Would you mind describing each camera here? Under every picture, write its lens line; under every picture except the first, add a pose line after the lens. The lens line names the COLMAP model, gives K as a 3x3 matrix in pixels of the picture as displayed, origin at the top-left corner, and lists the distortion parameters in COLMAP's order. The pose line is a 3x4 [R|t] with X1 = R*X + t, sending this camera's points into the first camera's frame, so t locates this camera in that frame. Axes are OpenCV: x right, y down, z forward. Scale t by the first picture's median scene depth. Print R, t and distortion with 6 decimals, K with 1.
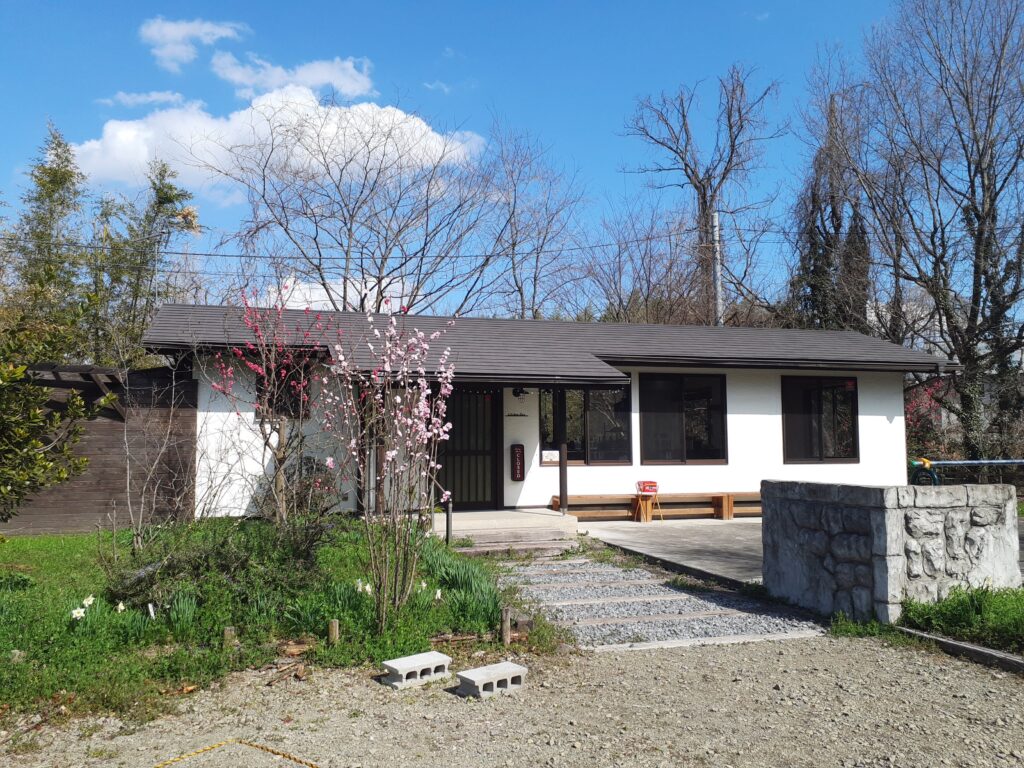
lens RADIAL K [[783.2, 0, 488.6], [0, 783.2, 414.9], [0, 0, 1]] dist [0.086052, -0.130237]
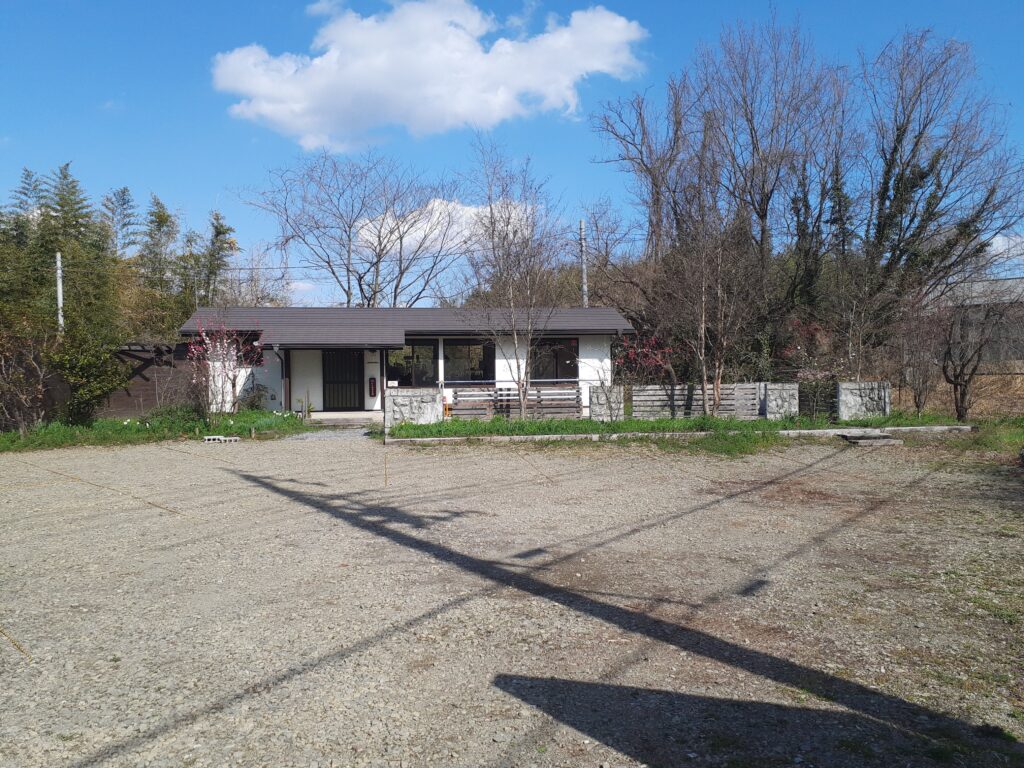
lens RADIAL K [[795.4, 0, 513.0], [0, 795.4, 389.0], [0, 0, 1]] dist [0.088206, -0.149255]
pose [[0.989742, -0.007813, -0.142656, 0.643388], [0.014282, 0.998913, 0.044377, -0.016169], [0.142154, -0.045959, 0.988777, -0.867974]]
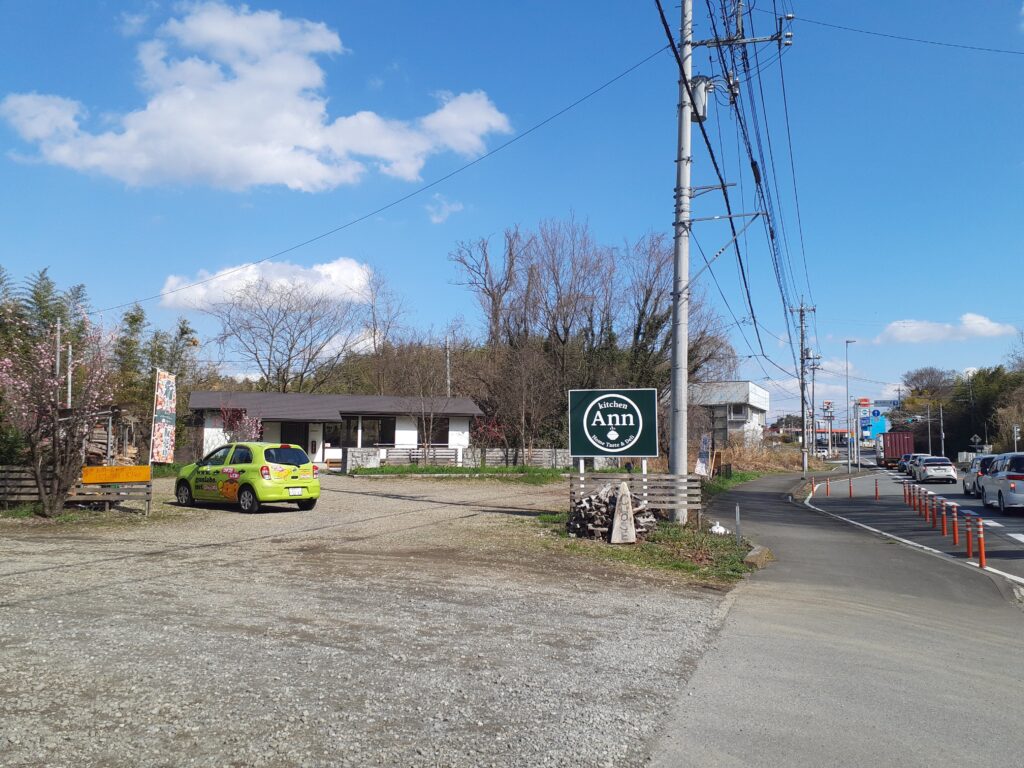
lens RADIAL K [[795.4, 0, 513.0], [0, 795.4, 389.0], [0, 0, 1]] dist [0.088206, -0.149255]
pose [[0.997713, 0.015811, 0.065713, 0.568657], [-0.013286, 0.999163, -0.038682, -0.049770], [-0.066269, 0.037721, 0.997089, -2.007893]]
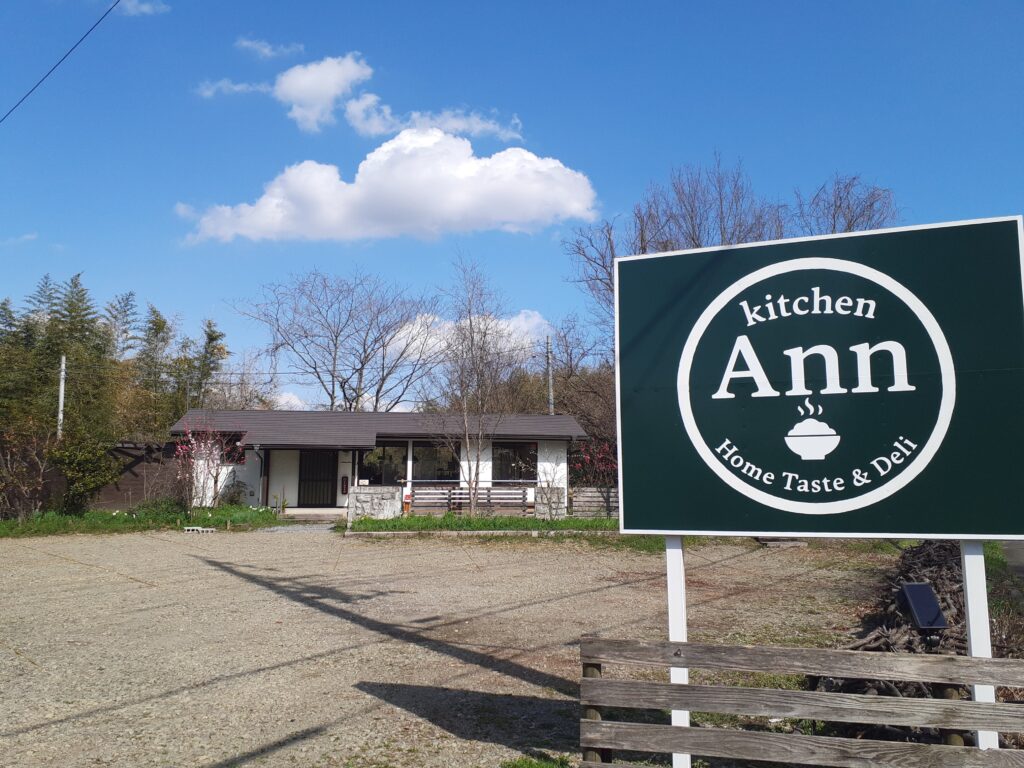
lens RADIAL K [[795.4, 0, 513.0], [0, 795.4, 389.0], [0, 0, 1]] dist [0.088206, -0.149255]
pose [[0.991013, -0.005639, -0.133650, 0.747435], [-0.005480, 0.996561, -0.082679, -0.020429], [0.133657, 0.082668, 0.987574, -1.032939]]
